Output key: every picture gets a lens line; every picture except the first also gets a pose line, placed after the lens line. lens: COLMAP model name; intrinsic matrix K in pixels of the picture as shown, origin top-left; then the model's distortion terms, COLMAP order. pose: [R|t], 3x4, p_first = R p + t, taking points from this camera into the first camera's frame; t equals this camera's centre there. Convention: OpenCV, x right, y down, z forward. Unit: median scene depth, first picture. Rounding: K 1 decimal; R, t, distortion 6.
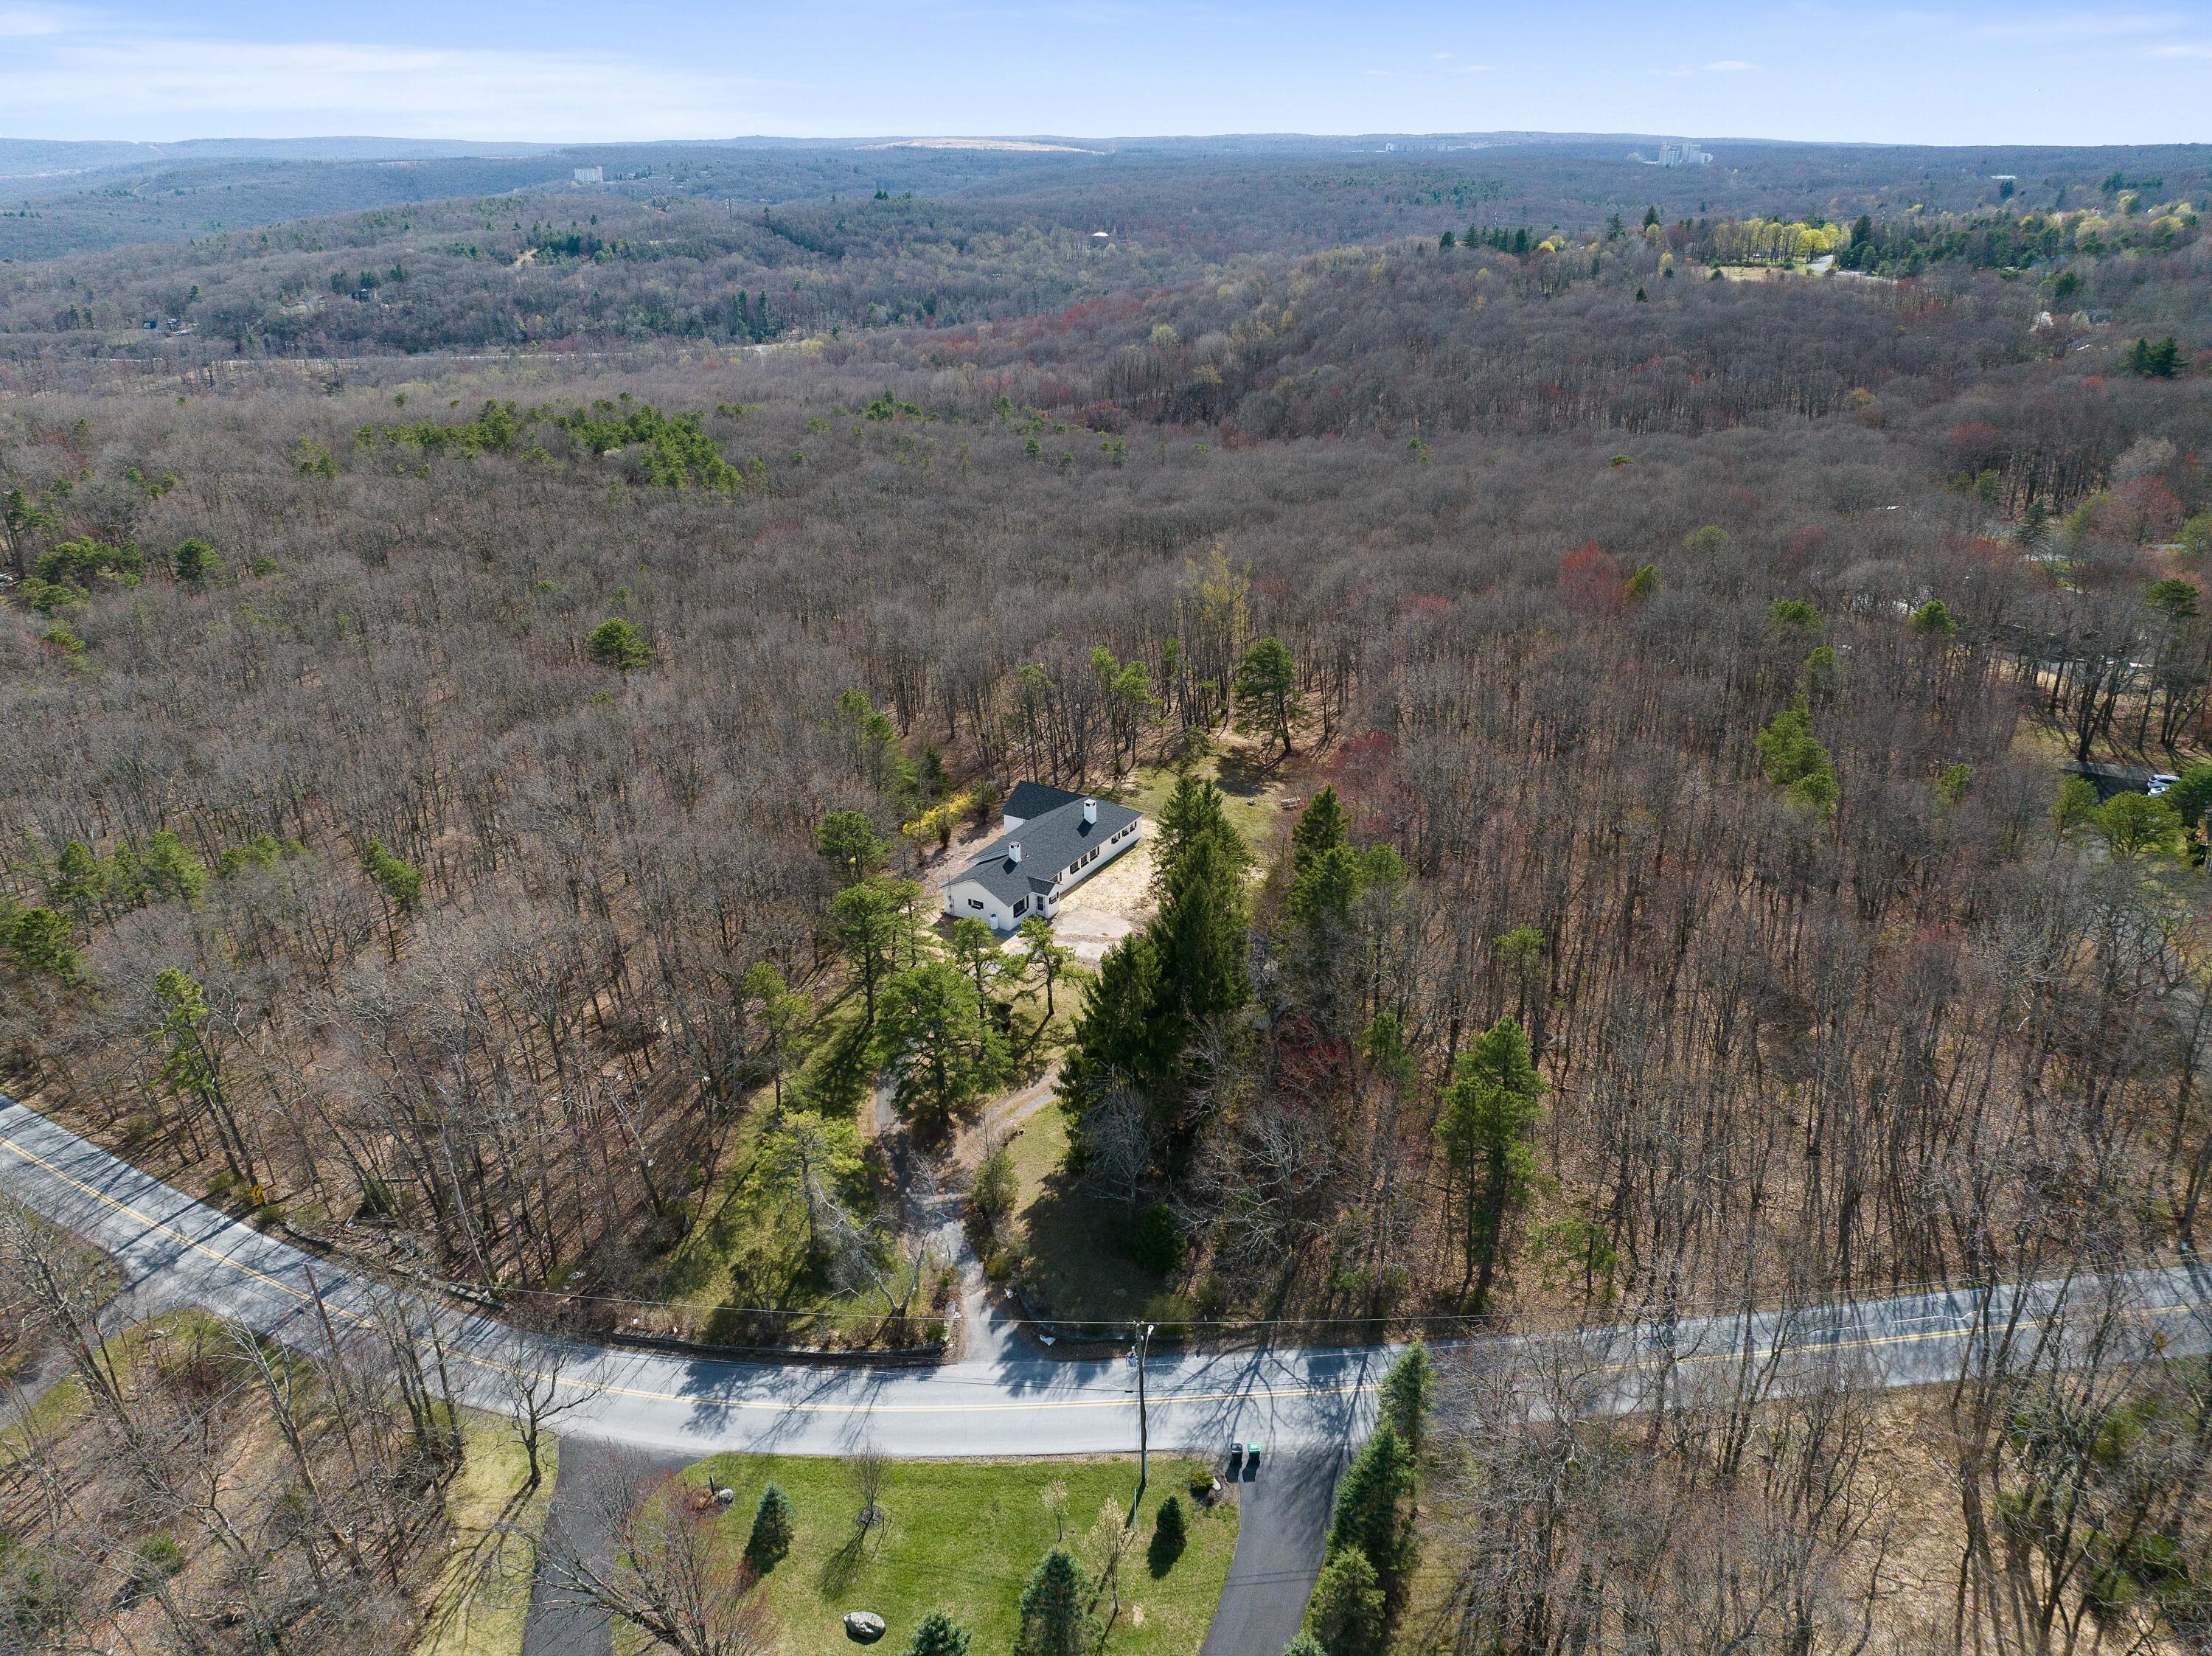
lens RADIAL K [[1565.2, 0, 1111.0], [0, 1565.2, 813.3], [0, 0, 1]] dist [-0.039328, 0.001912]
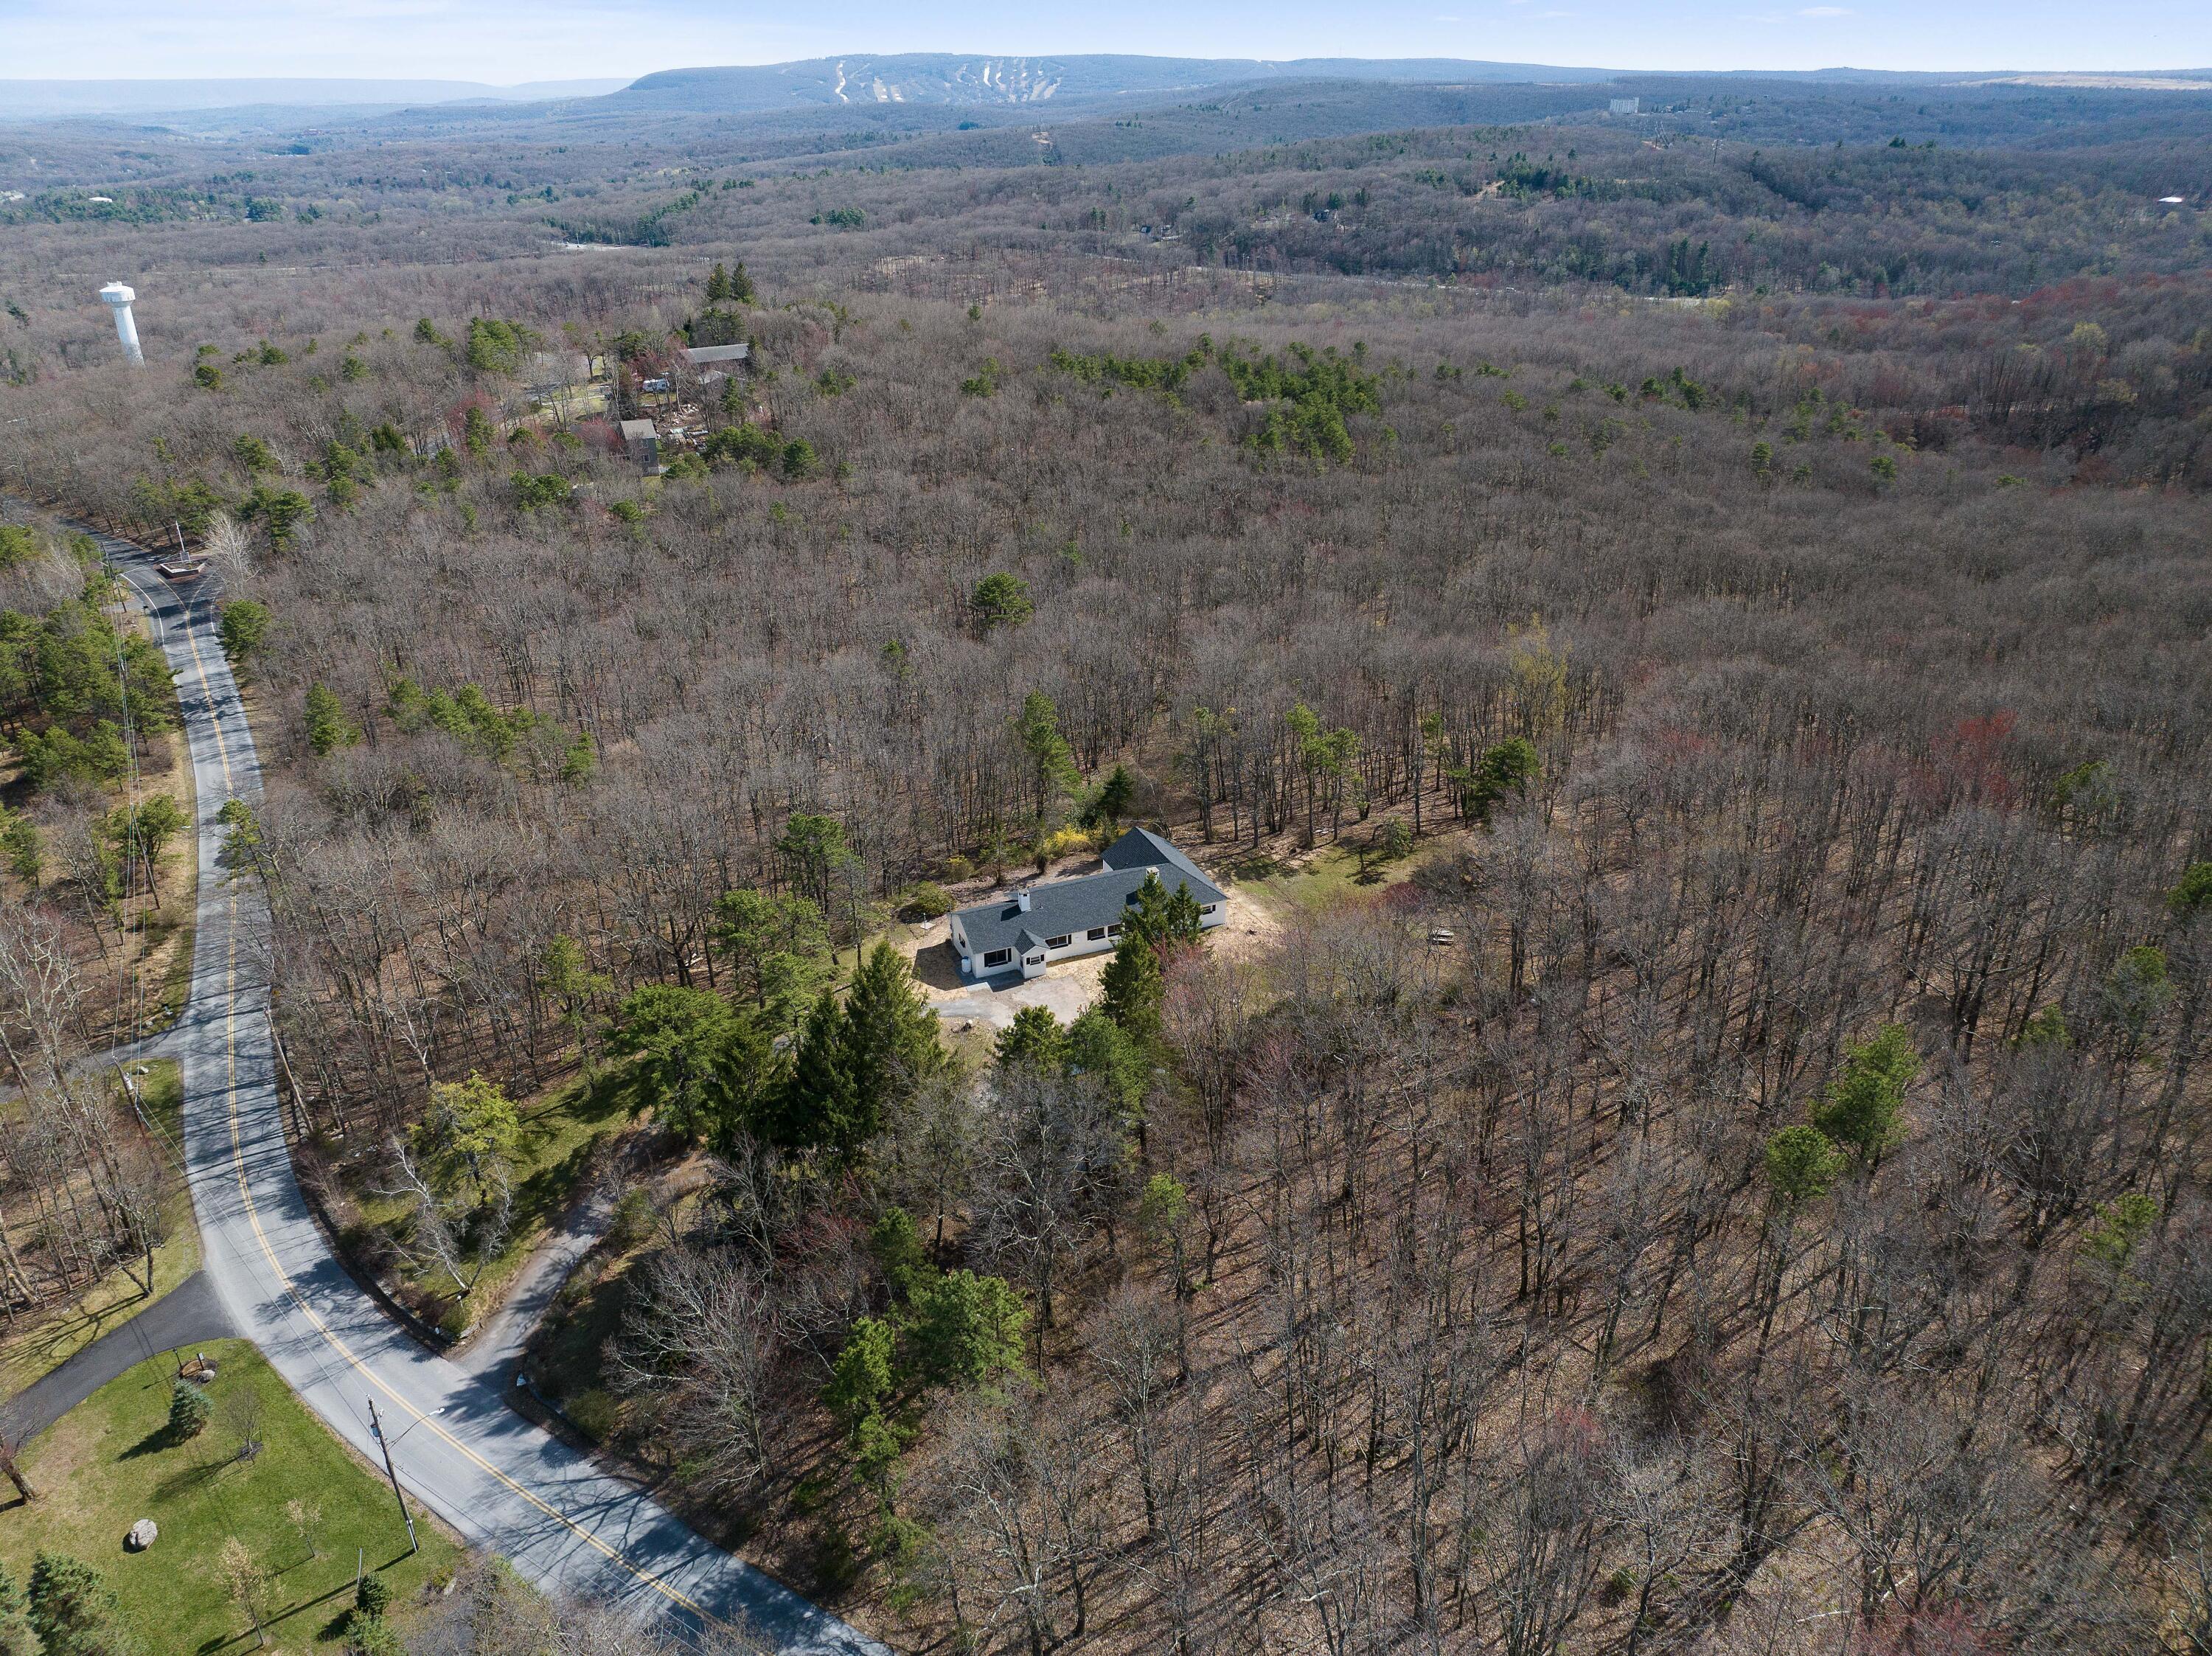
lens RADIAL K [[1561.5, 0, 1106.0], [0, 1561.5, 828.0], [0, 0, 1]] dist [-0.077115, 0.052834]
pose [[0.811116, 0.259575, -0.524129, 0.393097], [-0.232243, 0.965388, 0.118701, -0.120112], [0.536800, 0.025445, 0.843326, 0.203106]]
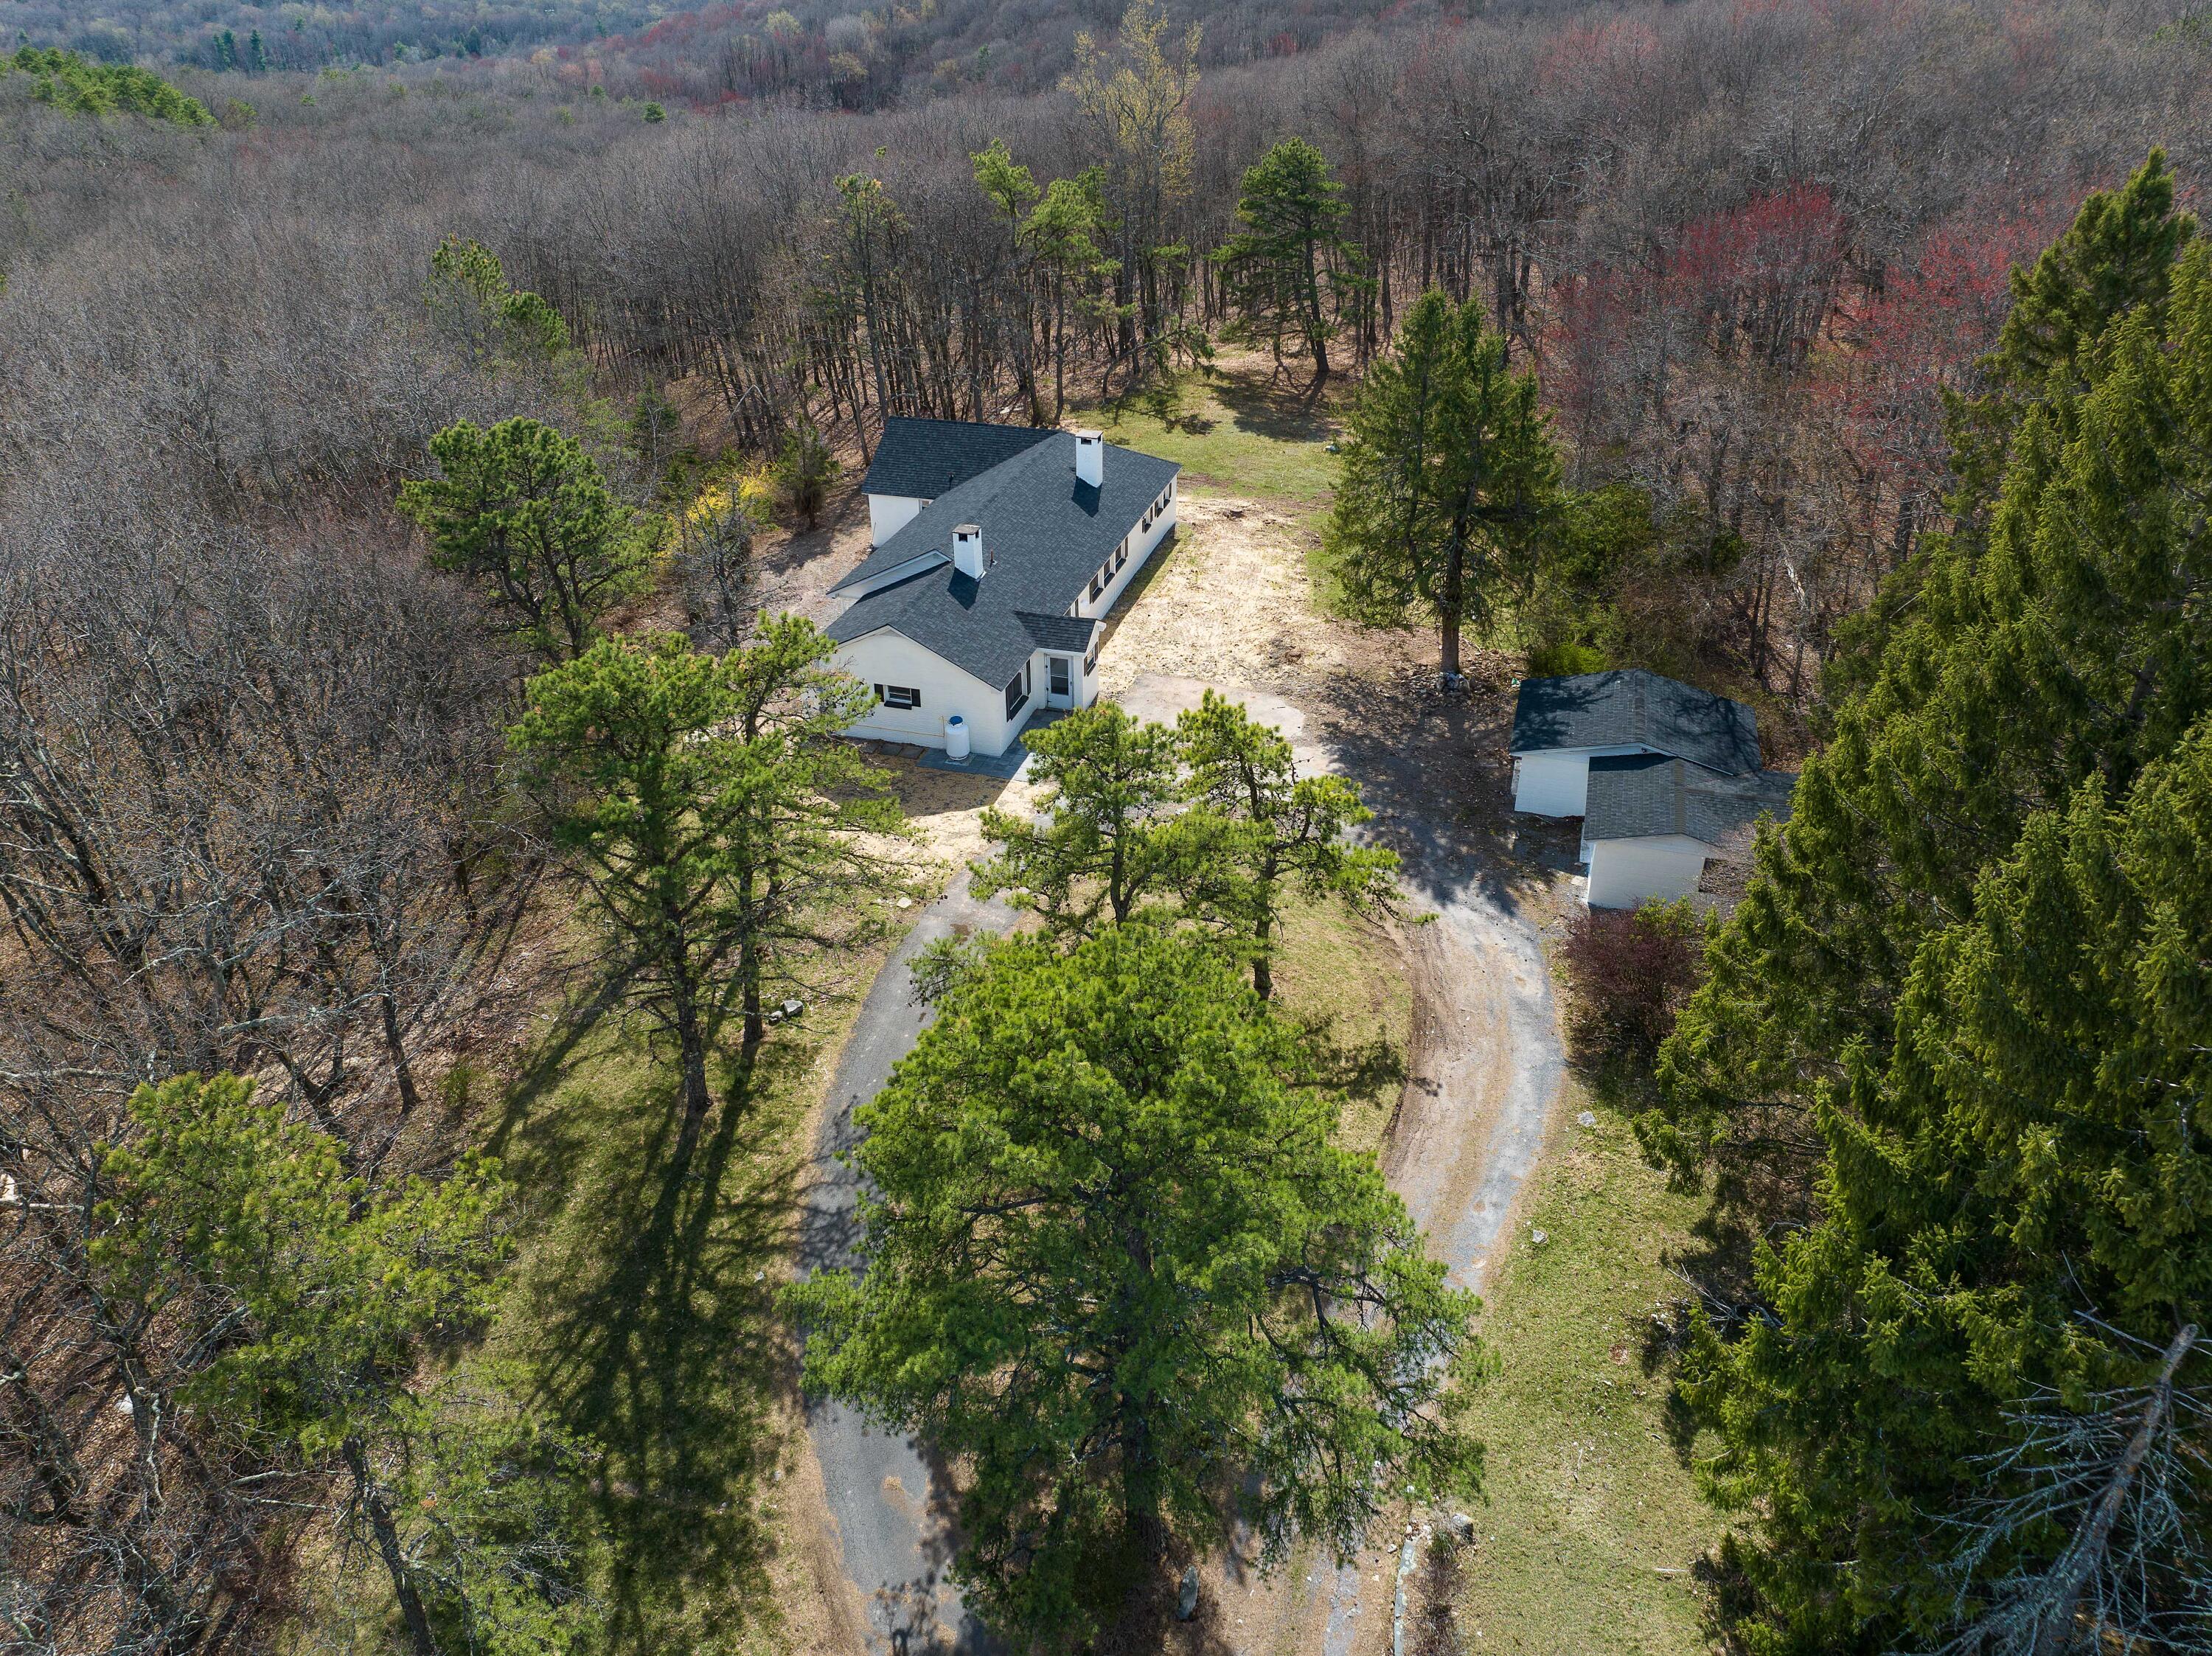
lens RADIAL K [[1565.2, 0, 1111.0], [0, 1565.2, 813.3], [0, 0, 1]] dist [-0.039328, 0.001912]
pose [[0.967863, -0.127432, 0.216800, -0.102094], [0.100404, 0.986224, 0.131455, 0.035242], [-0.230565, -0.105463, 0.967325, 0.528408]]
